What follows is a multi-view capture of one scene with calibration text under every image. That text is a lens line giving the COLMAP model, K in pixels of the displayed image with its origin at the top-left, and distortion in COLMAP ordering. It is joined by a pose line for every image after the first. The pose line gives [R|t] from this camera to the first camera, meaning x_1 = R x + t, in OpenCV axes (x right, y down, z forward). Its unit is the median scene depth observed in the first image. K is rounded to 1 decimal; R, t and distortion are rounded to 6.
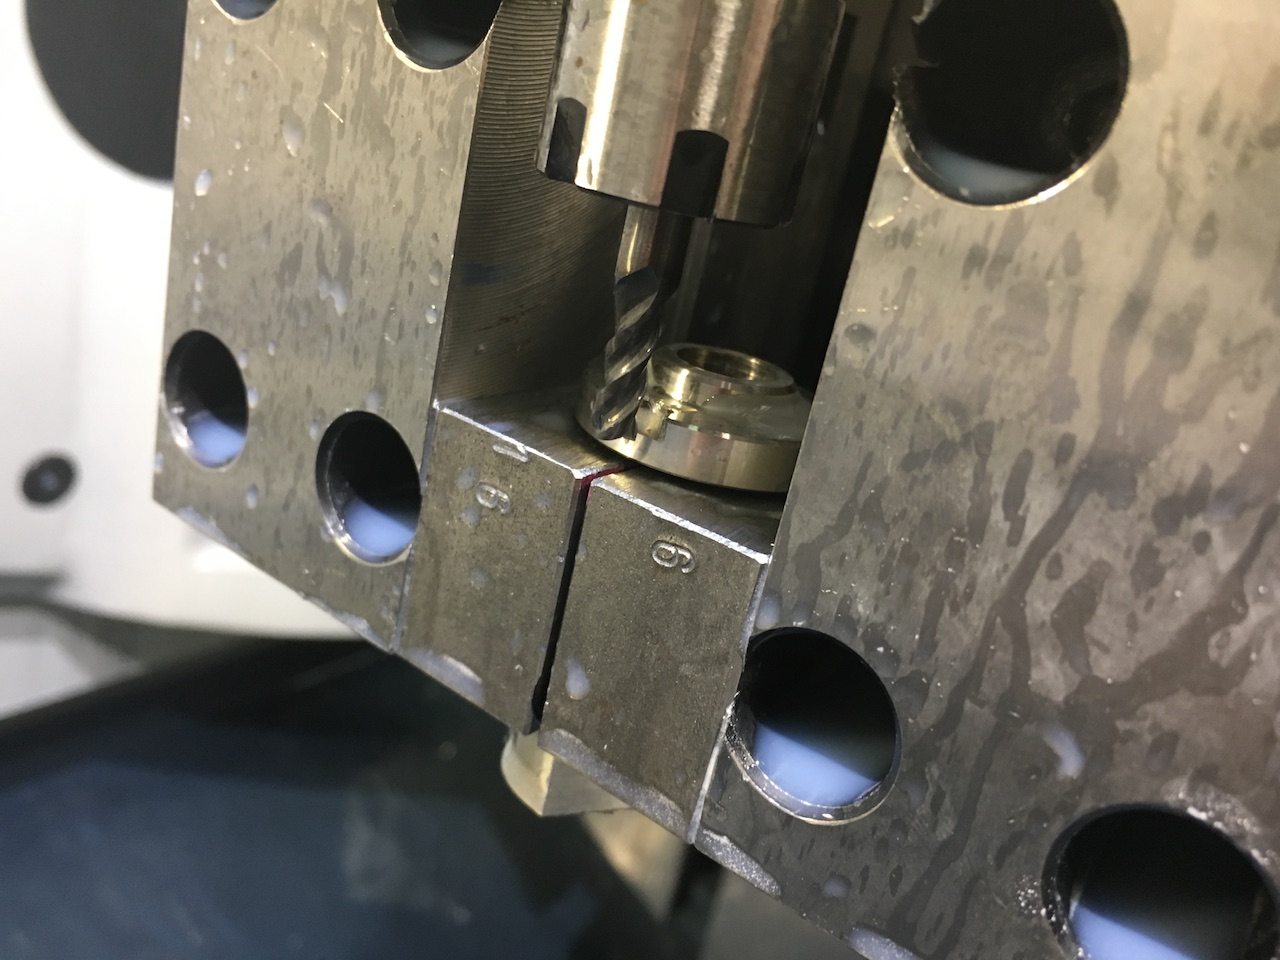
lens RADIAL K [[1120.1, 0, 645.5], [0, 1120.1, 509.1], [0, 0, 1]] dist [0.075059, -0.141173]
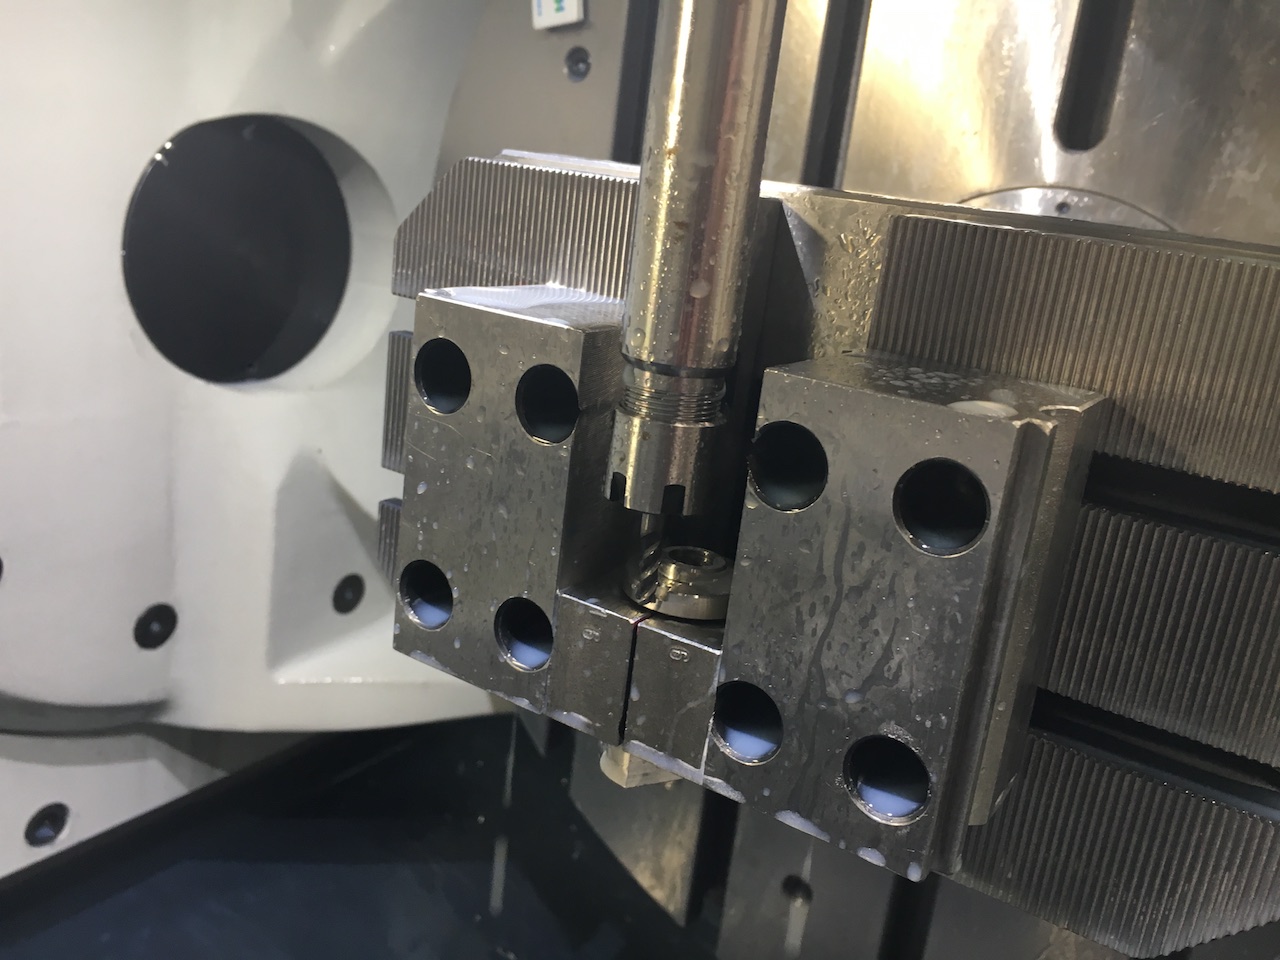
lens RADIAL K [[1120.1, 0, 645.5], [0, 1120.1, 509.1], [0, 0, 1]] dist [0.075059, -0.141173]
pose [[0.994437, -0.101791, 0.027088, -0.073666], [0.103242, 0.992905, -0.059006, -0.121814], [-0.020889, 0.061474, 0.997890, -1.259772]]
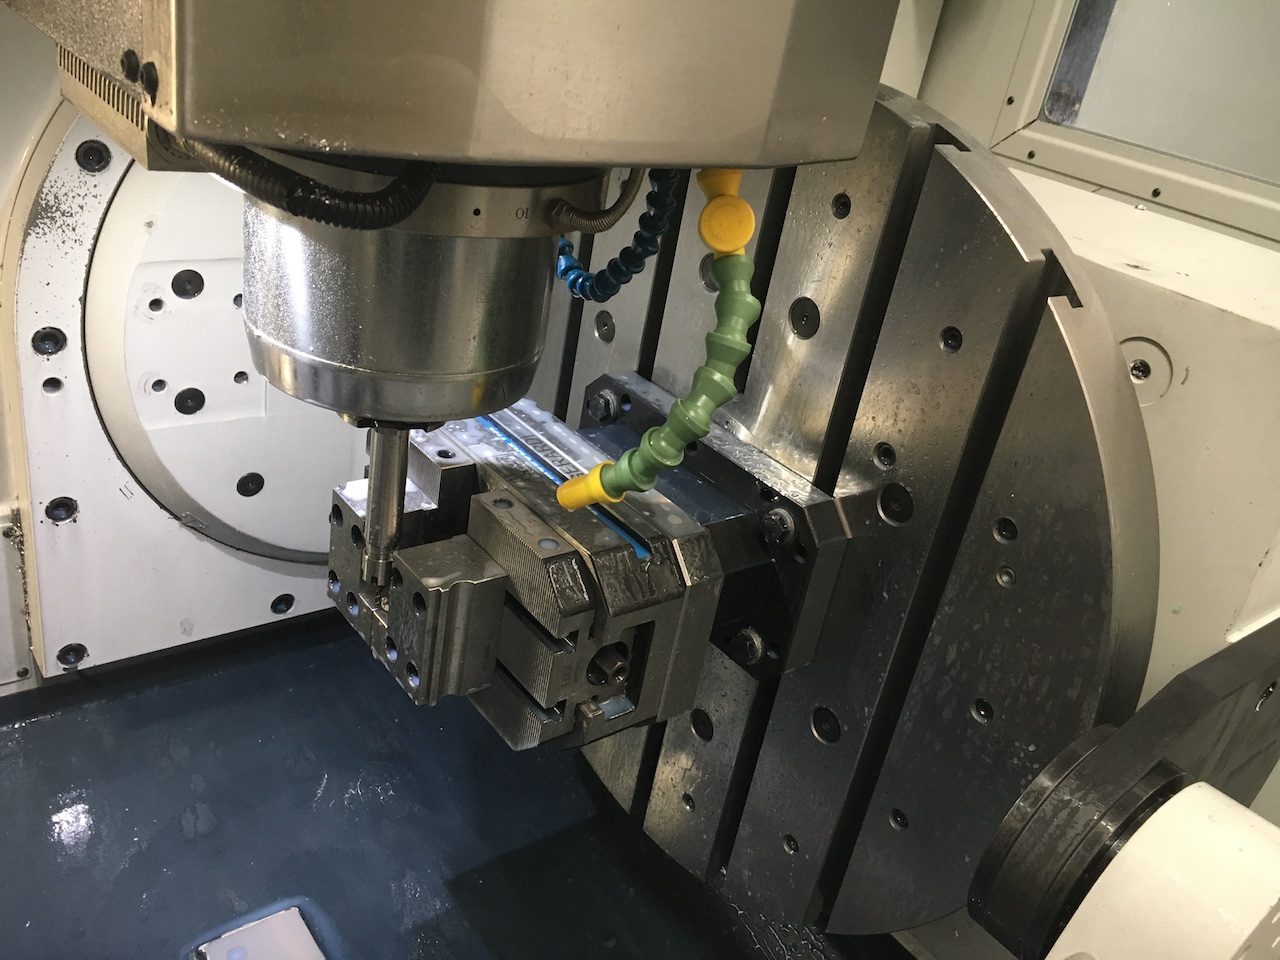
lens RADIAL K [[1120.1, 0, 645.5], [0, 1120.1, 509.1], [0, 0, 1]] dist [0.075059, -0.141173]
pose [[0.962990, 0.083480, -0.256284, 3.448826], [-0.063416, 0.994310, 0.085594, -1.414250], [0.261971, -0.066174, 0.962804, -5.460523]]
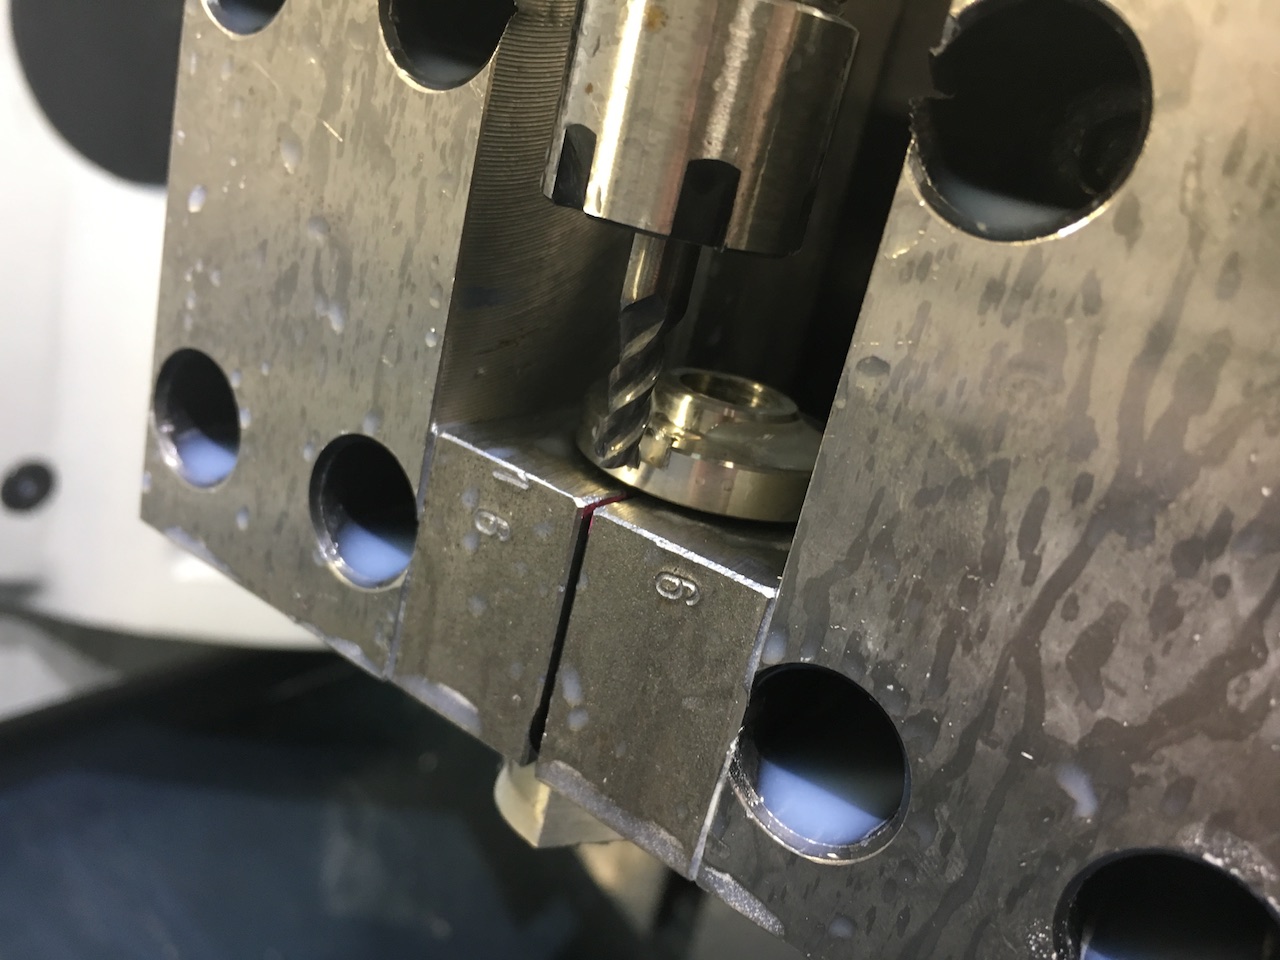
lens RADIAL K [[1120.1, 0, 645.5], [0, 1120.1, 509.1], [0, 0, 1]] dist [0.075059, -0.141173]
pose [[0.999820, 0.008387, 0.017021, -0.020481], [-0.008264, 0.999939, -0.007297, -0.019639], [-0.017081, 0.007155, 0.999829, 0.016673]]
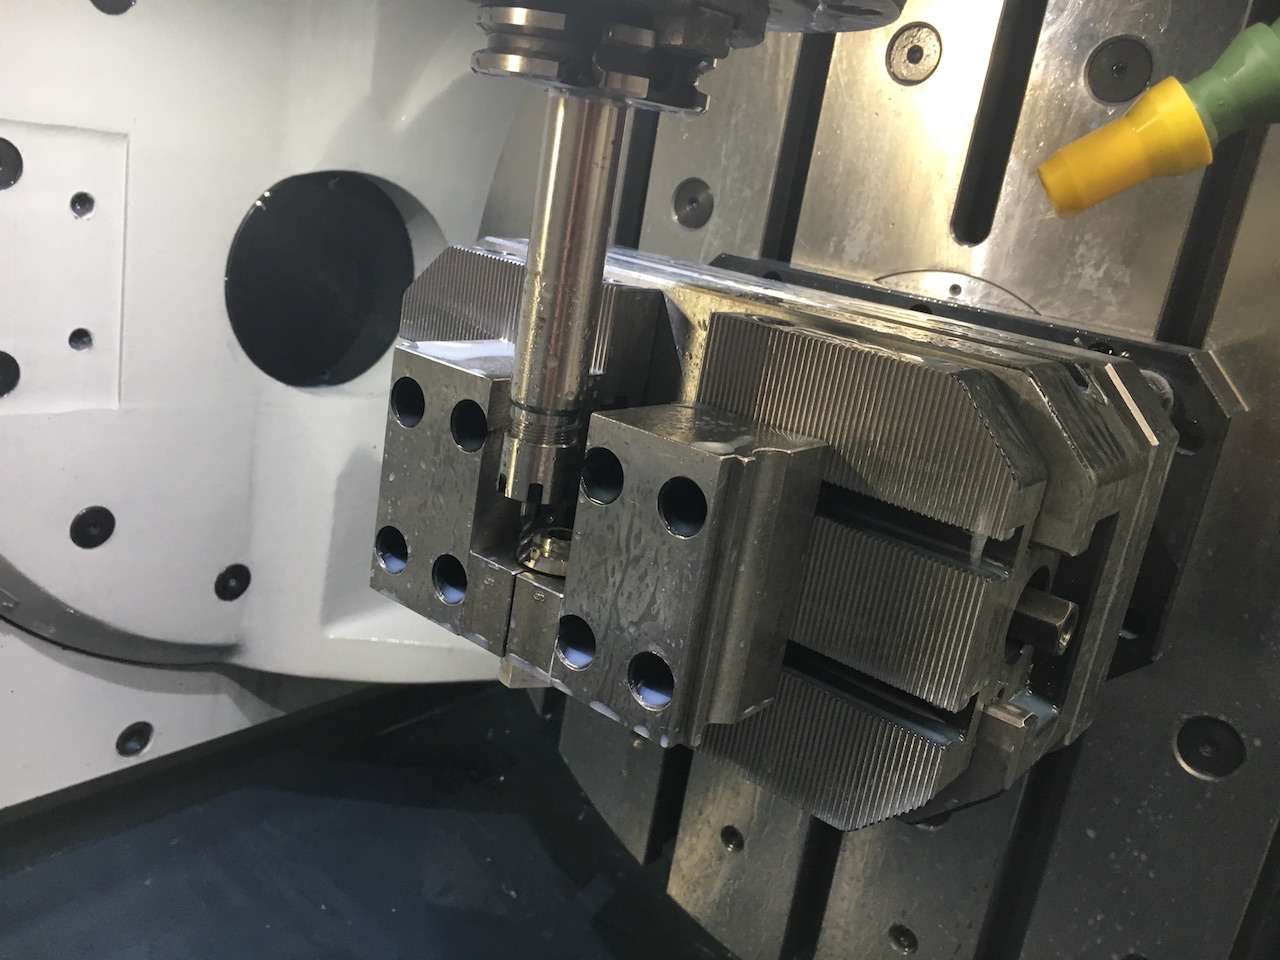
lens RADIAL K [[1120.1, 0, 645.5], [0, 1120.1, 509.1], [0, 0, 1]] dist [0.075059, -0.141173]
pose [[0.997998, -0.035503, -0.052345, 0.531613], [0.031516, 0.996676, -0.075120, 0.043025], [0.054838, 0.073320, 0.995800, -2.389544]]
